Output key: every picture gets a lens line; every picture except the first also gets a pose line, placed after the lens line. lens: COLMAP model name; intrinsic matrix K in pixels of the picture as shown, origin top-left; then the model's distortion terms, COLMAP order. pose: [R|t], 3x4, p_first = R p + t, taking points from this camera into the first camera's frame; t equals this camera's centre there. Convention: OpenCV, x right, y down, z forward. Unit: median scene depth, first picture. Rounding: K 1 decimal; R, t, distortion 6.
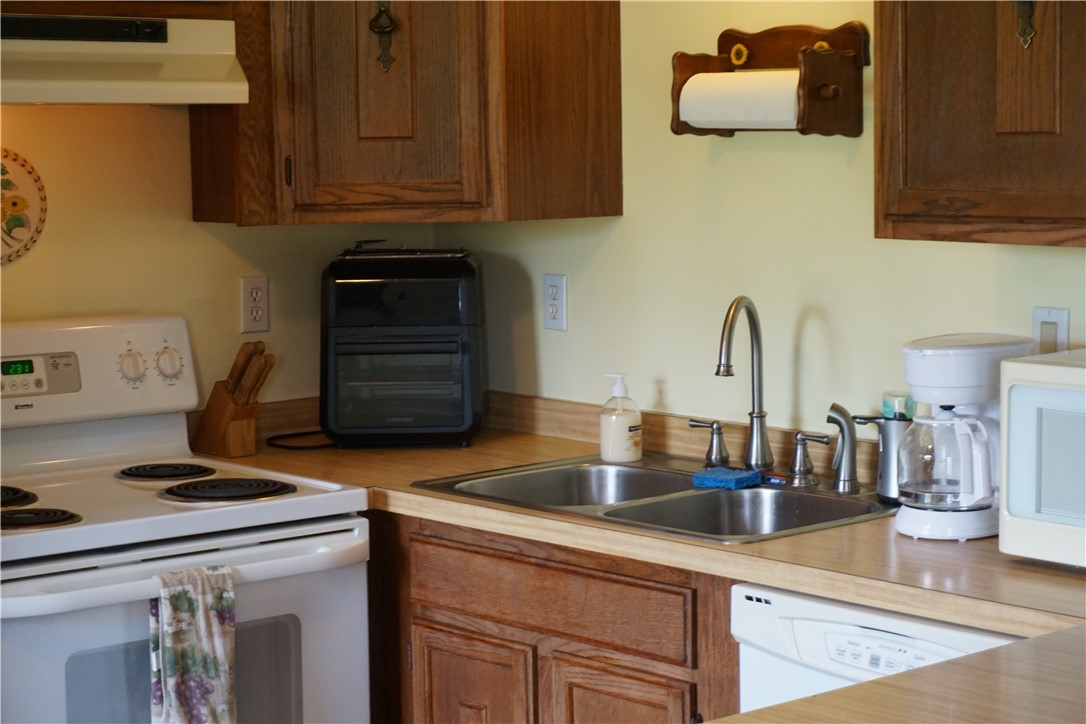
lens RADIAL K [[2304.6, 0, 537.5], [0, 2304.6, 368.9], [0, 0, 1]] dist [0.047217, 0.000000]
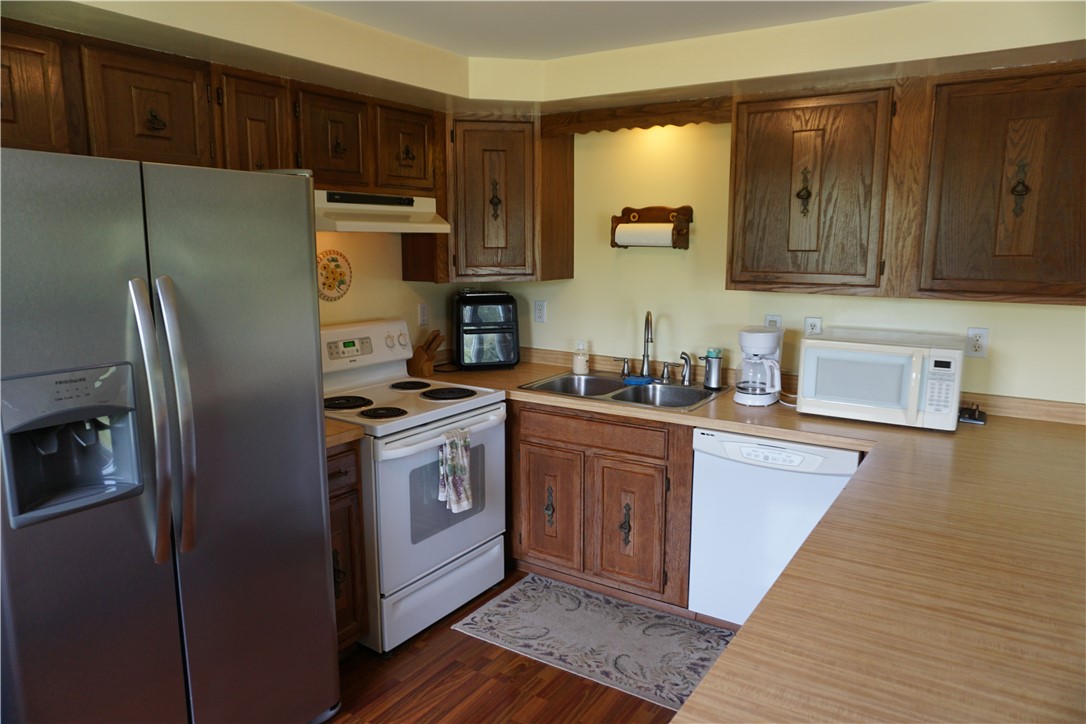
lens RADIAL K [[730.2, 0, 544.2], [0, 730.2, 360.9], [0, 0, 1]] dist [-0.033195, 0.020119]
pose [[0.961901, -0.031992, 0.271521, -0.245710], [0.015866, 0.997988, 0.061381, -0.027355], [-0.272938, -0.054735, 0.960473, 0.240271]]
